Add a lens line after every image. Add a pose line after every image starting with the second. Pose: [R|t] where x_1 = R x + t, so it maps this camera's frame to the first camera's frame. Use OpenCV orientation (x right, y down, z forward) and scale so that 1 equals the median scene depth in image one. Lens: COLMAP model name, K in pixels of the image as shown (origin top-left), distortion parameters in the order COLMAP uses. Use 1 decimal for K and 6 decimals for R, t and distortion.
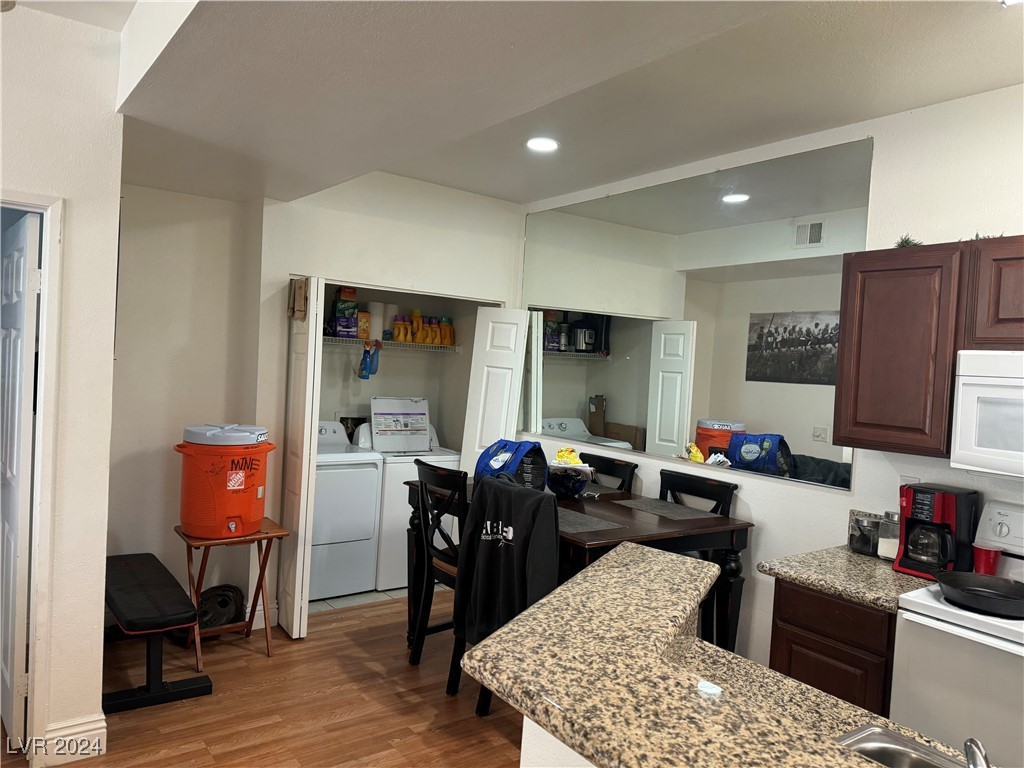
lens RADIAL K [[730.9, 0, 515.3], [0, 730.9, 386.8], [0, 0, 1]] dist [0.161127, -0.189590]
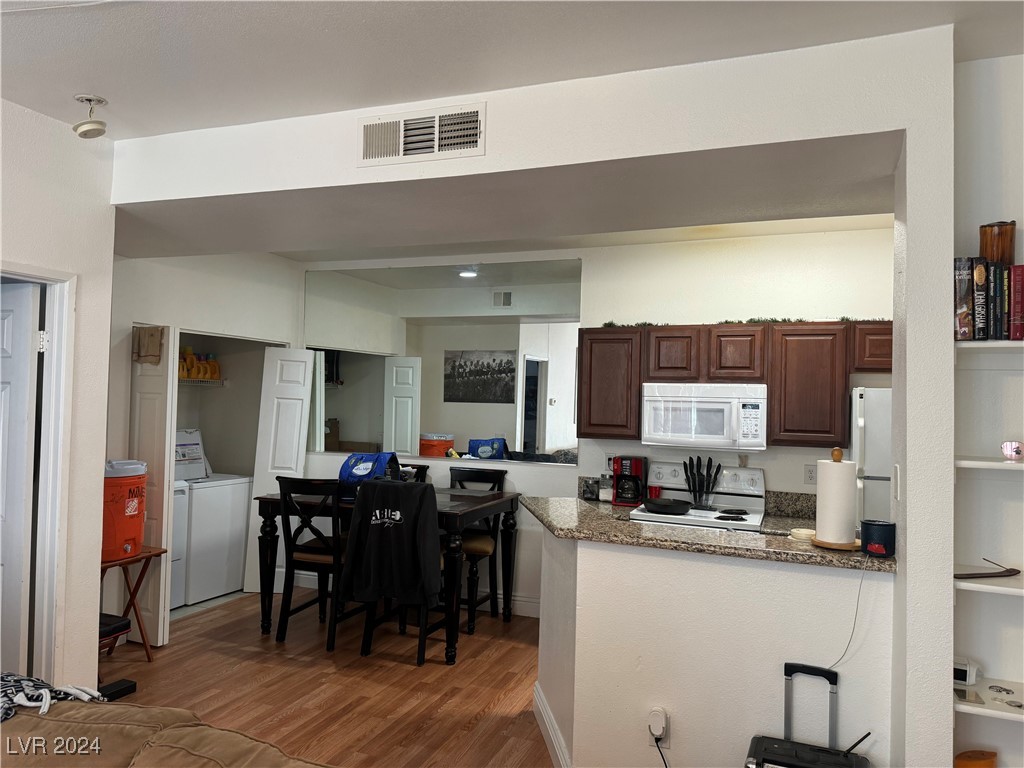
lens RADIAL K [[730.9, 0, 515.3], [0, 730.9, 386.8], [0, 0, 1]] dist [0.161127, -0.189590]
pose [[0.845379, -0.025979, 0.533534, -0.439752], [0.040721, 0.999044, -0.015877, -0.014376], [-0.532612, 0.035149, 0.845630, -0.261588]]
